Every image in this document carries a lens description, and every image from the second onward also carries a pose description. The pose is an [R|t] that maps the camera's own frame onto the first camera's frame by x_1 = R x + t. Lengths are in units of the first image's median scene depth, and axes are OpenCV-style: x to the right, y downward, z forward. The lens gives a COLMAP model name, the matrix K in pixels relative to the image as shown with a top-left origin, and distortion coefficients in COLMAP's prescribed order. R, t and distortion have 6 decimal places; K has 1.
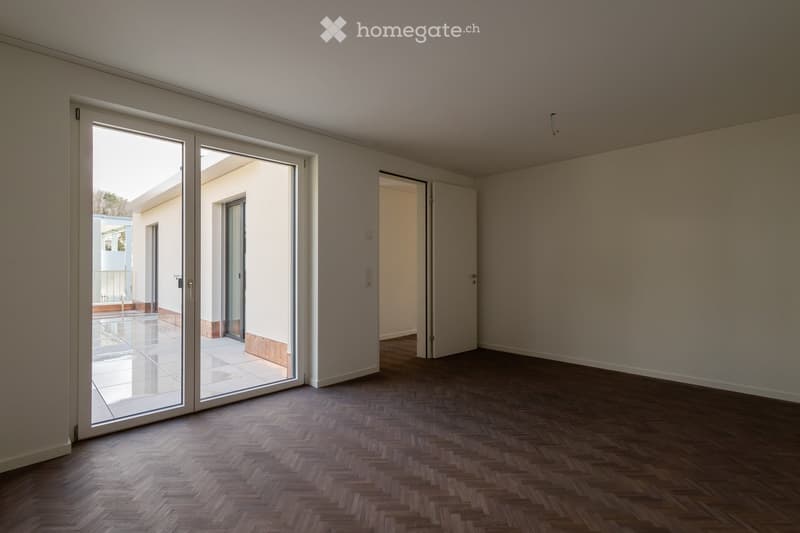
lens RADIAL K [[384.5, 0, 398.5], [0, 384.5, 264.8], [0, 0, 1]] dist [0.026464, 0.000629]
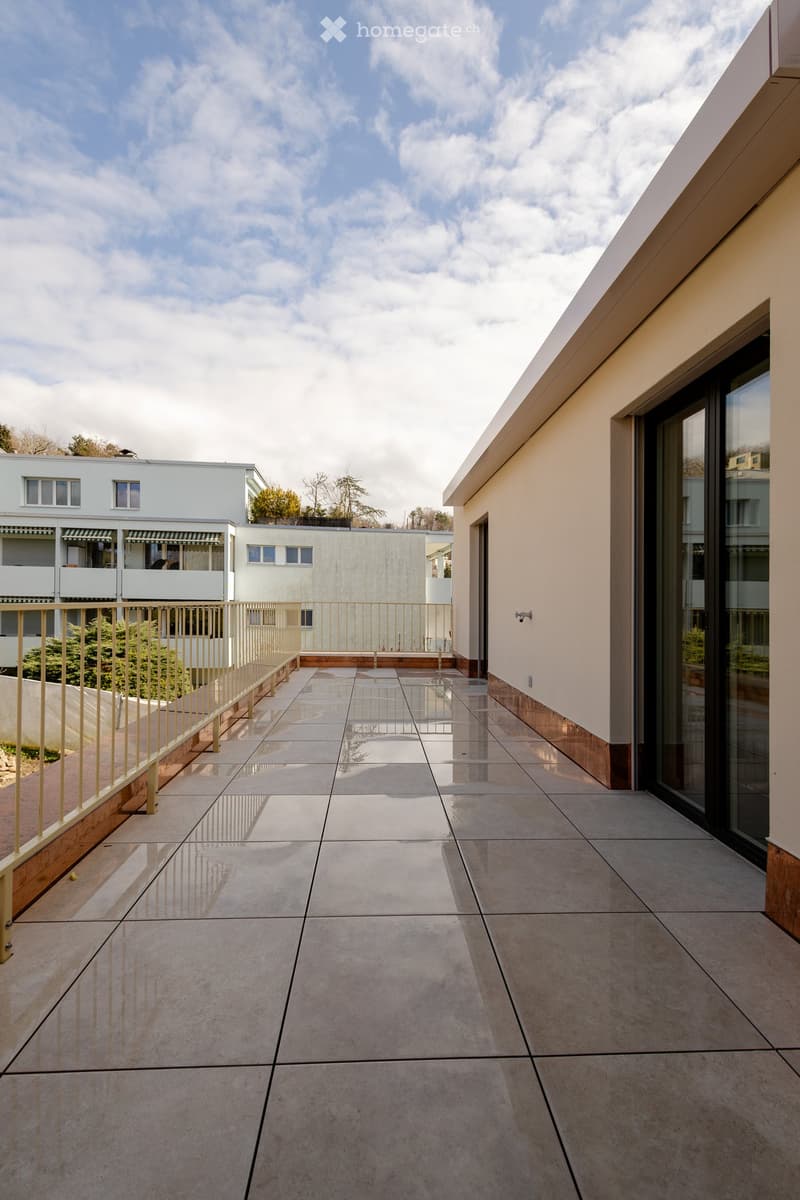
lens RADIAL K [[576.8, 0, 397.9], [0, 576.8, 597.6], [0, 0, 1]] dist [0.026464, 0.000629]
pose [[0.757893, 0.000036, -0.652378, -0.169520], [0.000266, 1.000000, 0.000364, 0.005627], [0.652378, -0.000449, 0.757893, 0.276813]]
